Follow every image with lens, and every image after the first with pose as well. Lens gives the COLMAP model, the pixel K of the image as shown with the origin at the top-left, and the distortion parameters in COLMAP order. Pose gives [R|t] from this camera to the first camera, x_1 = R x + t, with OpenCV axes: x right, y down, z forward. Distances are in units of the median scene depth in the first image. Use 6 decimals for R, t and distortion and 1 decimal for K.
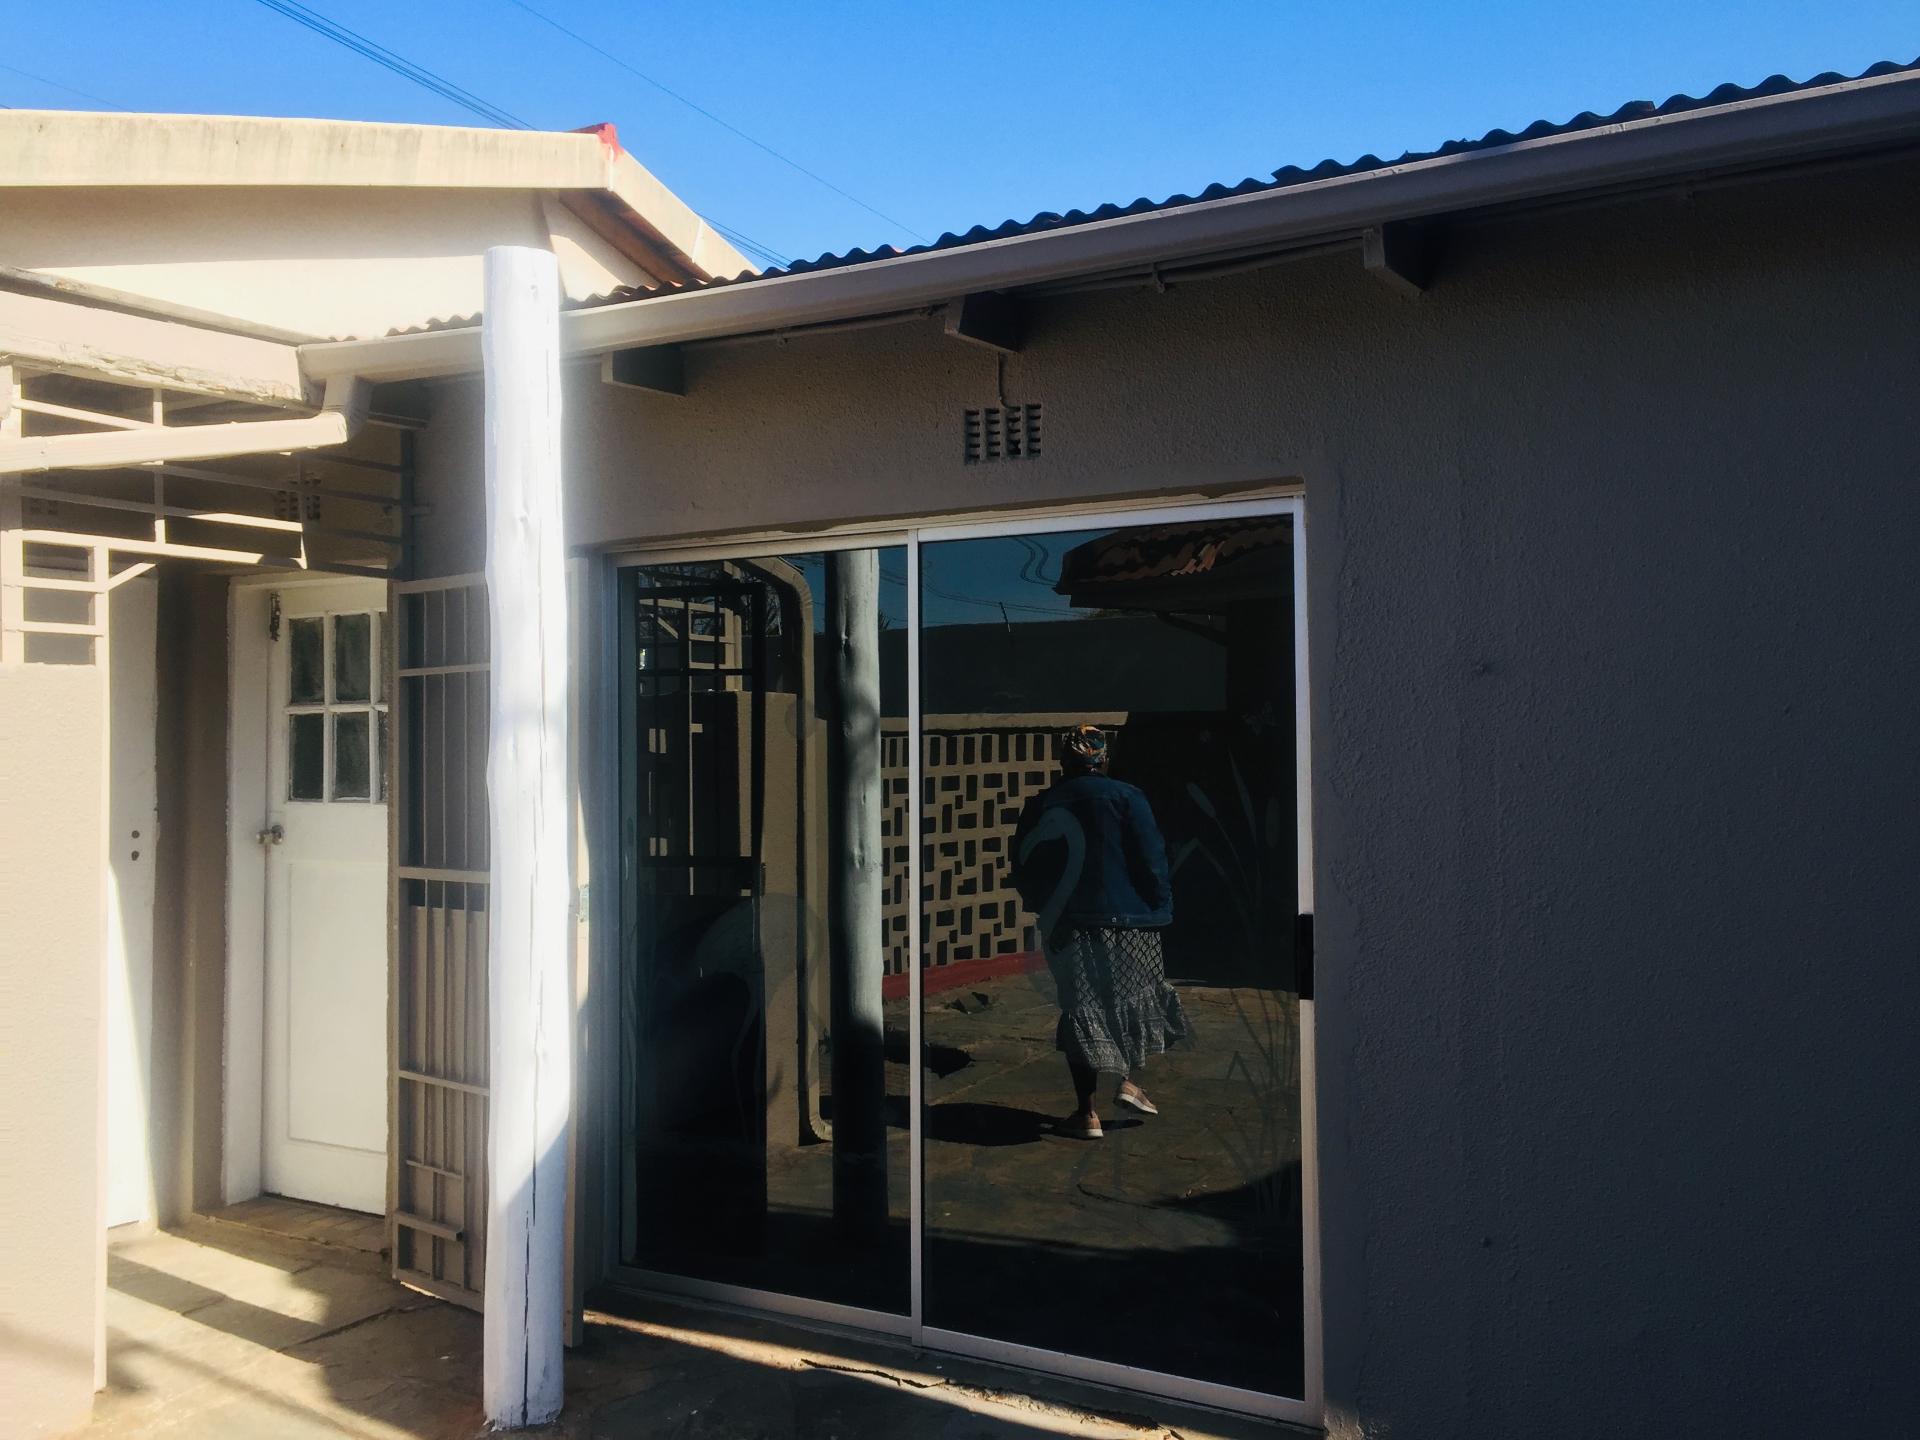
lens RADIAL K [[1620.6, 0, 960.0], [0, 1620.6, 720.0], [0, 0, 1]] dist [0.086659, -0.117942]
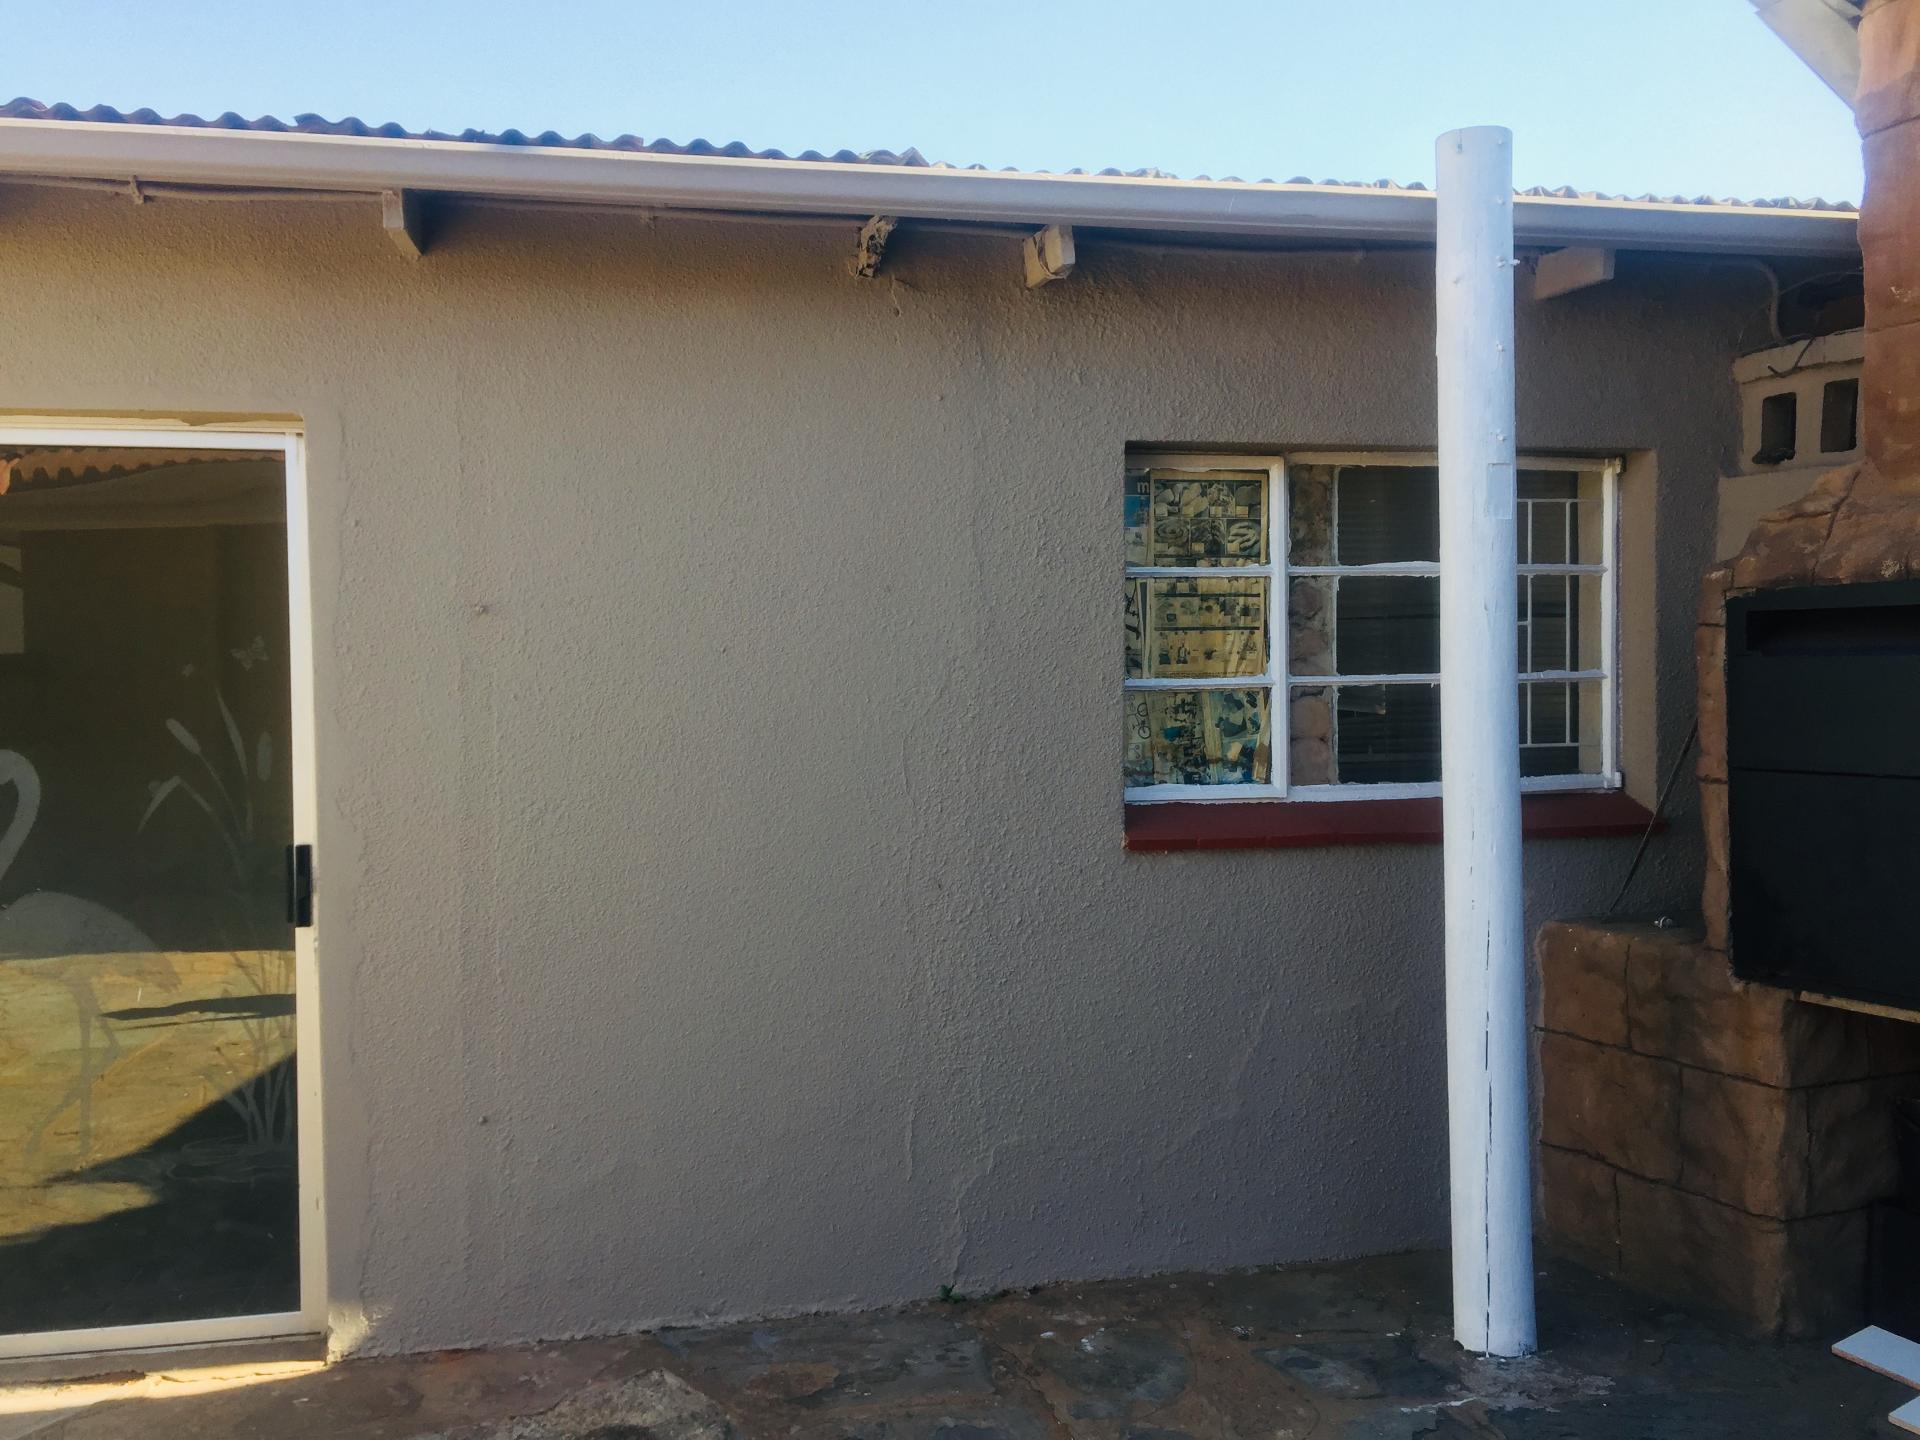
lens RADIAL K [[1620.6, 0, 960.0], [0, 1620.6, 720.0], [0, 0, 1]] dist [0.086659, -0.117942]
pose [[0.755687, -0.015288, 0.654755, -0.150335], [-0.005685, 0.999537, 0.029899, 0.007865], [-0.654909, -0.026317, 0.755250, -0.049082]]
